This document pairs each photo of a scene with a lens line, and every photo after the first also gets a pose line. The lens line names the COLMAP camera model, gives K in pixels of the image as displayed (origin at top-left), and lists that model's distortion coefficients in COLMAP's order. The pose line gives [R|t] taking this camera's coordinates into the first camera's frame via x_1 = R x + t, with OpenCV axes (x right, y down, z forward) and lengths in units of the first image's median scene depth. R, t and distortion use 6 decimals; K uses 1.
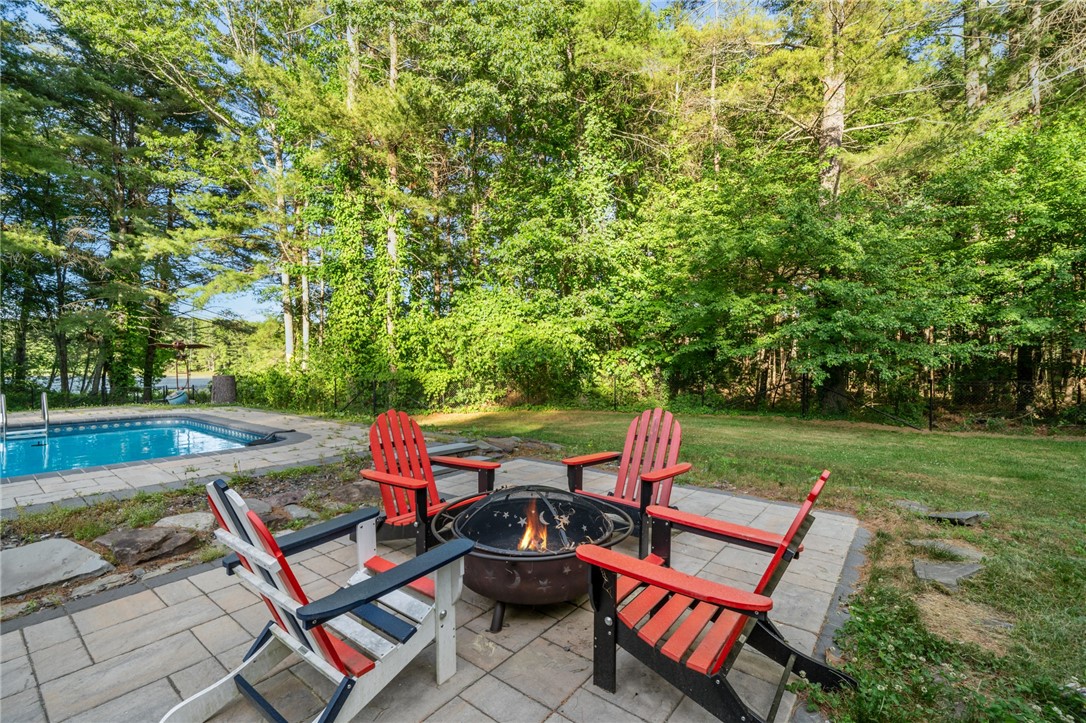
lens RADIAL K [[475.0, 0, 544.2], [0, 475.0, 360.7], [0, 0, 1]] dist [-0.000613, -0.000047]
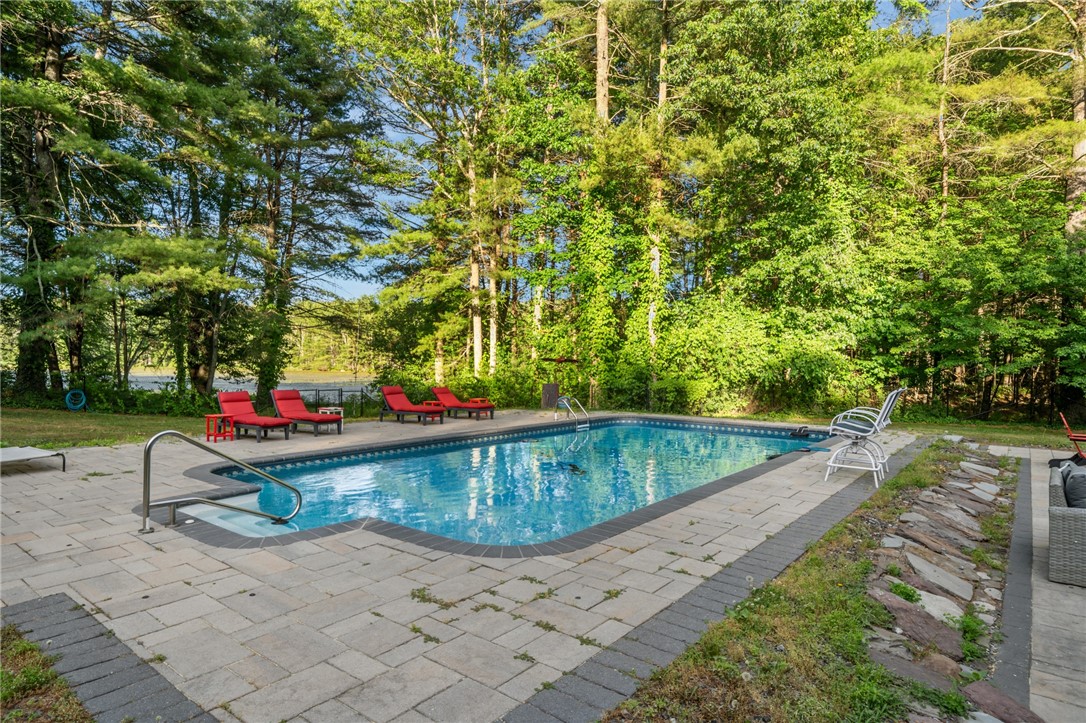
lens RADIAL K [[625.5, 0, 540.4], [0, 625.5, 356.3], [0, 0, 1]] dist [-0.000345, 0.001901]
pose [[0.999913, 0.013001, 0.002195, -0.566179], [-0.013000, 0.999915, -0.000215, -0.026842], [-0.002198, 0.000187, 0.999998, -0.409900]]
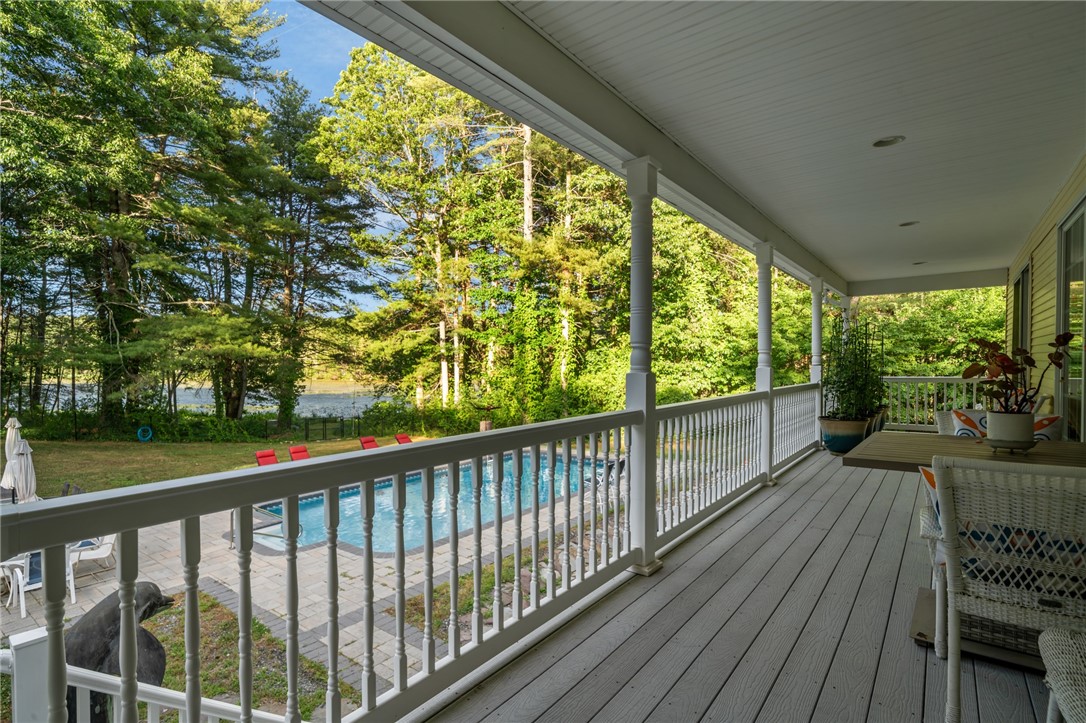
lens RADIAL K [[550.9, 0, 540.0], [0, 550.9, 362.1], [0, 0, 1]] dist [0.006858, -0.001604]
pose [[0.999779, 0.001075, 0.020992, -0.425208], [-0.001259, 0.999961, 0.008748, -0.153900], [-0.020982, -0.008772, 0.999741, -0.728086]]
